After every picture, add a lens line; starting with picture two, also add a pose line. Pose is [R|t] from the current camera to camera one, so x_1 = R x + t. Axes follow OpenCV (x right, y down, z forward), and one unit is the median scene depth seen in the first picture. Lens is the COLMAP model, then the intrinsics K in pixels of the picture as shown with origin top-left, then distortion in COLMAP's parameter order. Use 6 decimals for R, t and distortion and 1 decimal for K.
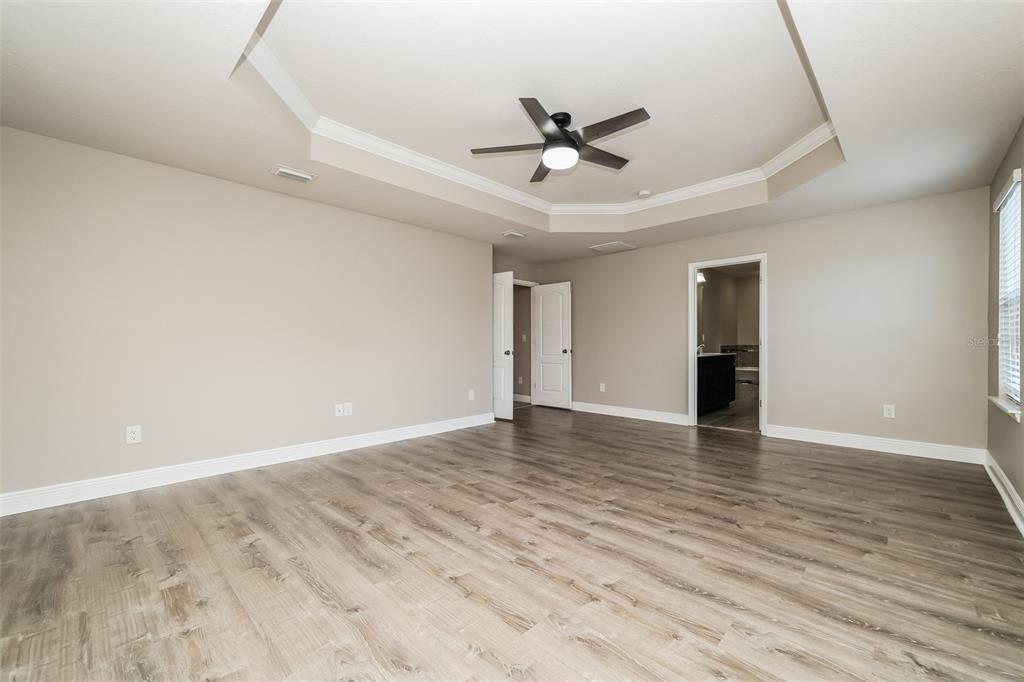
lens RADIAL K [[412.3, 0, 512.0], [0, 412.3, 341.0], [0, 0, 1]] dist [0.001240, -0.000022]
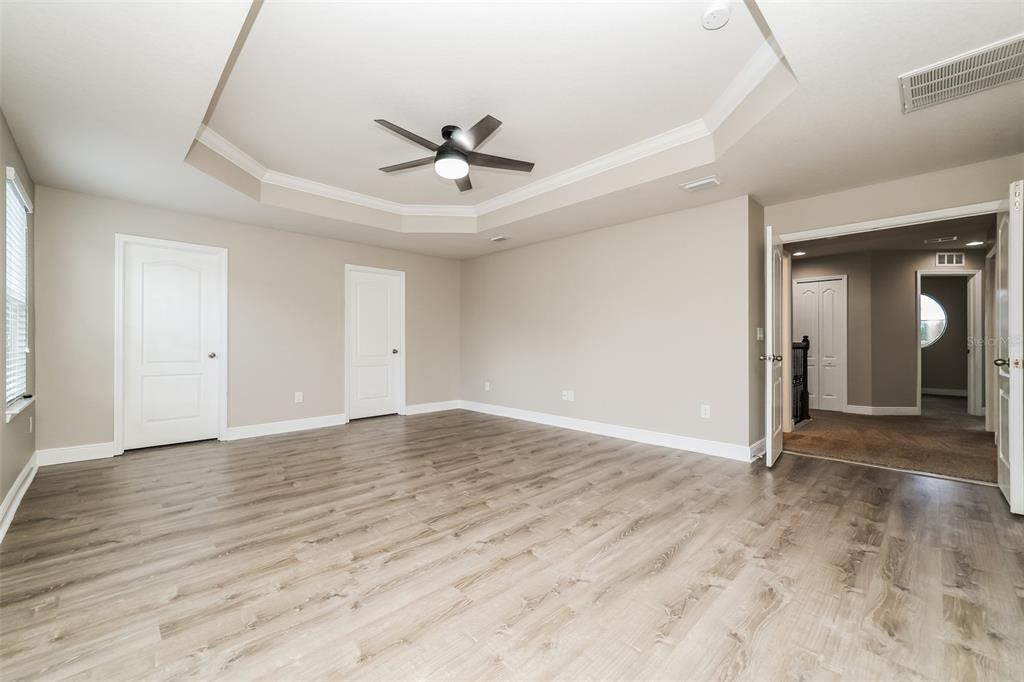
lens RADIAL K [[412.3, 0, 512.0], [0, 412.3, 341.0], [0, 0, 1]] dist [0.001240, -0.000022]
pose [[-0.020943, -0.002799, -0.999777, 1.228754], [0.001649, 0.999995, -0.002834, 0.005514], [0.999779, -0.001708, -0.020938, 1.240804]]
